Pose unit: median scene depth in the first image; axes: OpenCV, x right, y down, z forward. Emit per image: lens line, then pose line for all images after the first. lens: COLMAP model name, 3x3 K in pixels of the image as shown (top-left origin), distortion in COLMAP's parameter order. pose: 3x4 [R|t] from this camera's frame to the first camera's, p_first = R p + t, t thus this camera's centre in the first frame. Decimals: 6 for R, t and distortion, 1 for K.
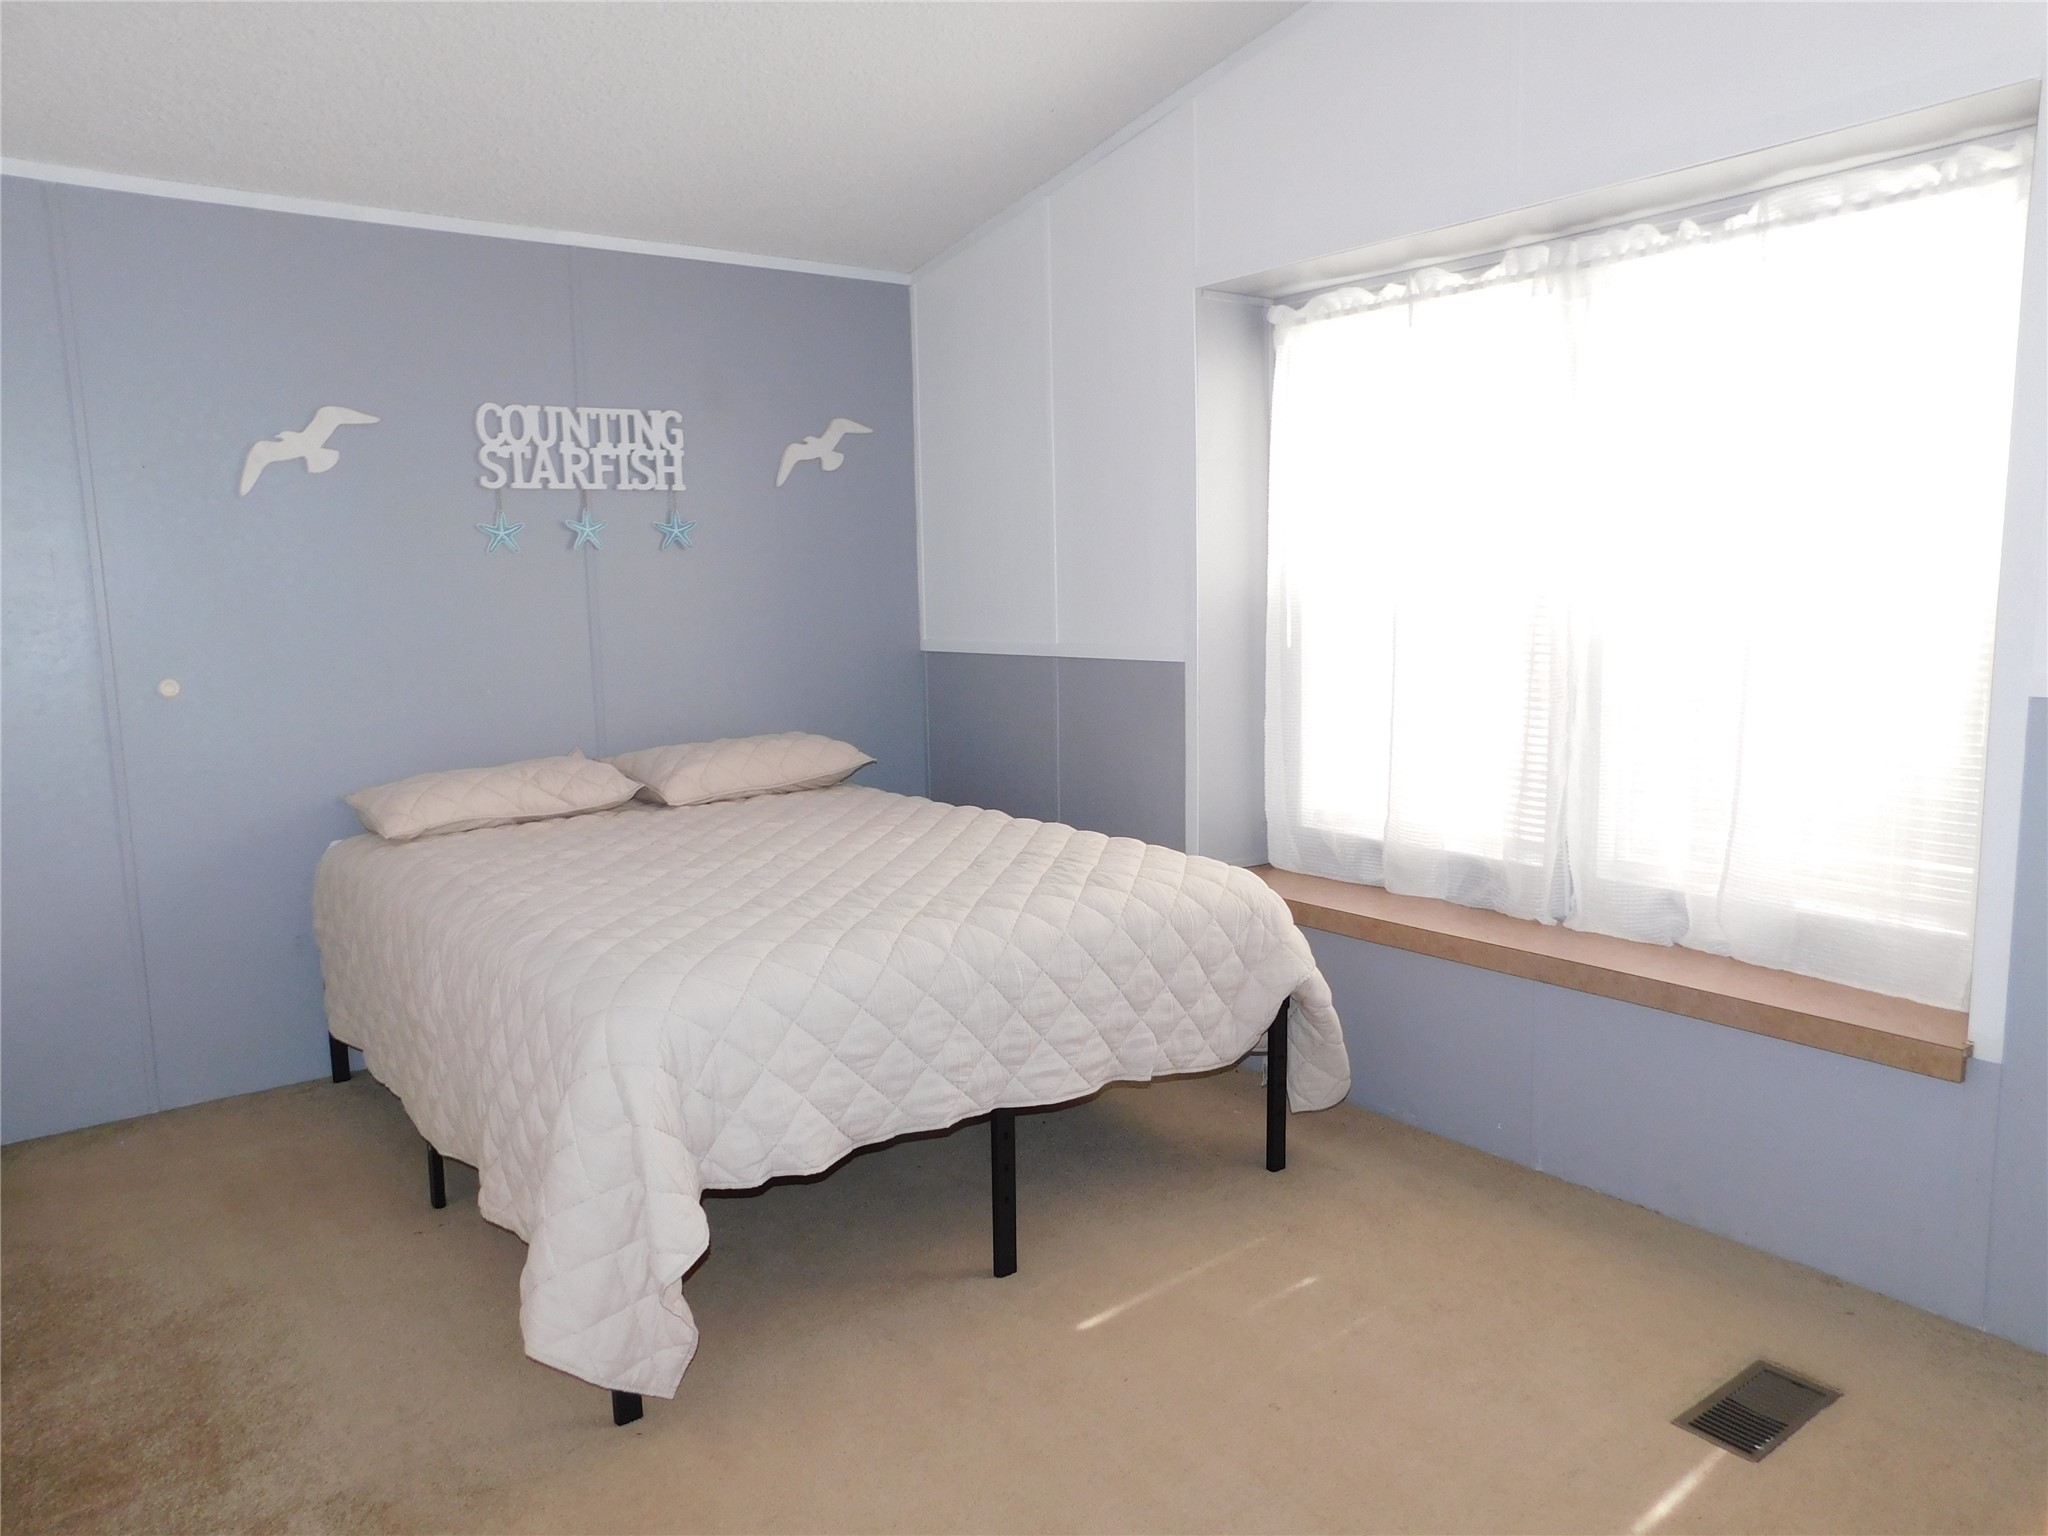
lens RADIAL K [[1439.7, 0, 1024.0], [0, 1439.7, 768.0], [0, 0, 1]] dist [0.000209, 0.002632]
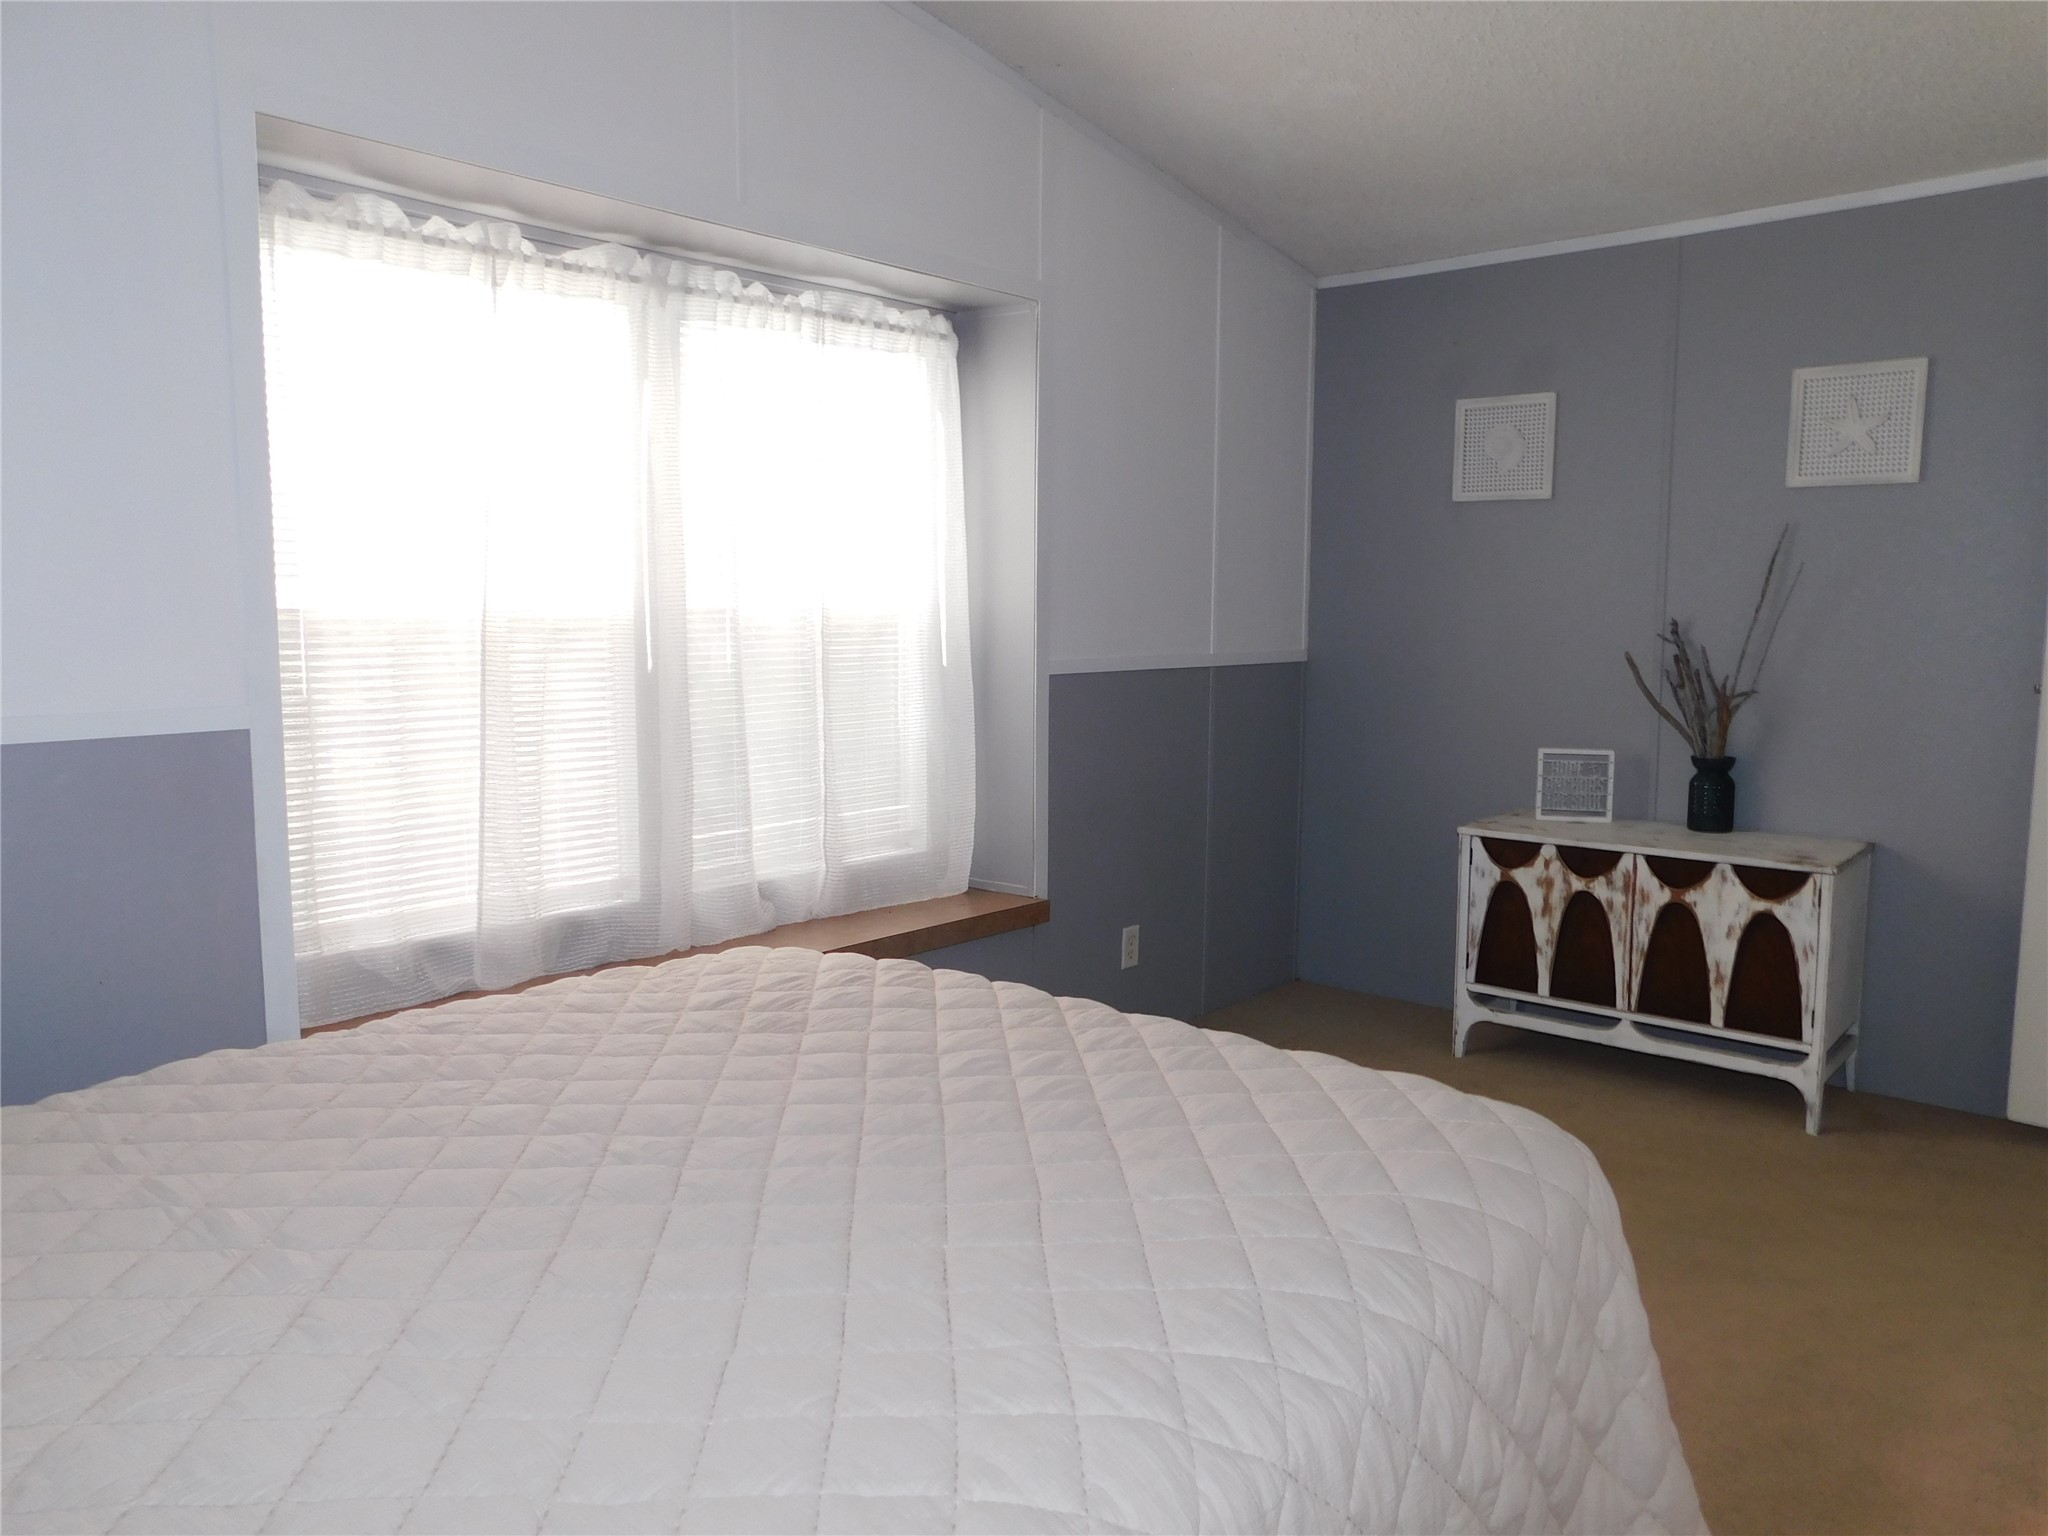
lens RADIAL K [[1439.7, 0, 1024.0], [0, 1439.7, 768.0], [0, 0, 1]] dist [0.000209, 0.002632]
pose [[-0.204348, -0.094860, 0.974291, -0.628553], [0.131326, 0.983640, 0.123315, -0.103796], [-0.970049, 0.153149, -0.188547, 0.936297]]
